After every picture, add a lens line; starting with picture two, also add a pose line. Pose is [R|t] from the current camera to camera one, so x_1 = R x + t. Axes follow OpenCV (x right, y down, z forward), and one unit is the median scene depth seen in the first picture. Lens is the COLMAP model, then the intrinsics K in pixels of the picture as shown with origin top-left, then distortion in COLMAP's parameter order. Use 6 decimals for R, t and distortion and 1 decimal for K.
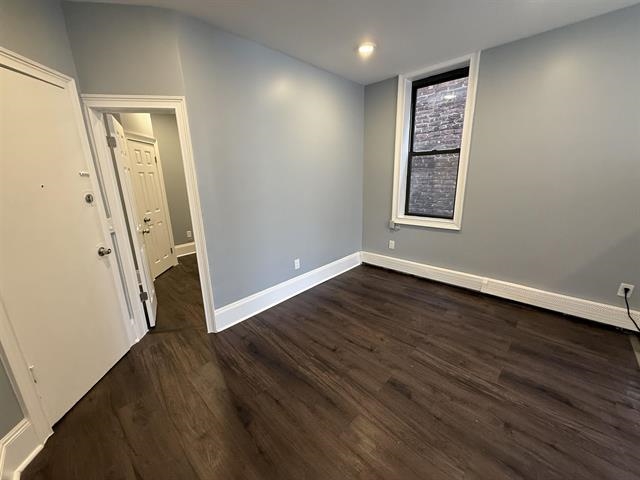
lens RADIAL K [[256.1, 0, 320.0], [0, 256.1, 240.0], [0, 0, 1]] dist [0.000814, 0.000080]
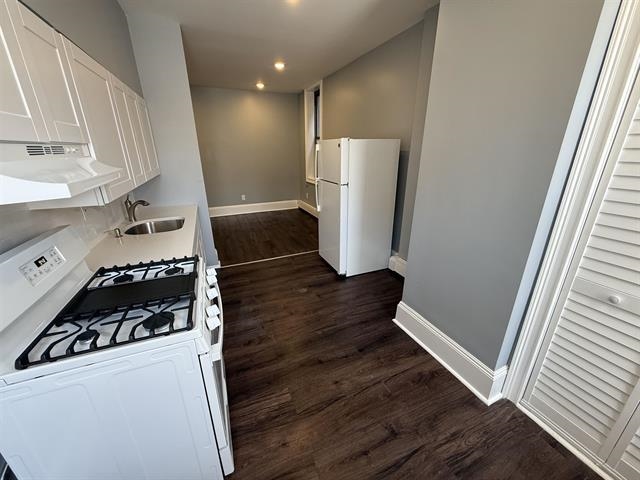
lens RADIAL K [[258.5, 0, 320.0], [0, 258.5, 240.0], [0, 0, 1]] dist [-0.000677, -0.000027]
pose [[0.912409, 0.153848, -0.379264, 1.230211], [-0.116111, 0.985888, 0.120591, 0.107016], [0.392465, -0.065992, 0.917396, -0.586908]]
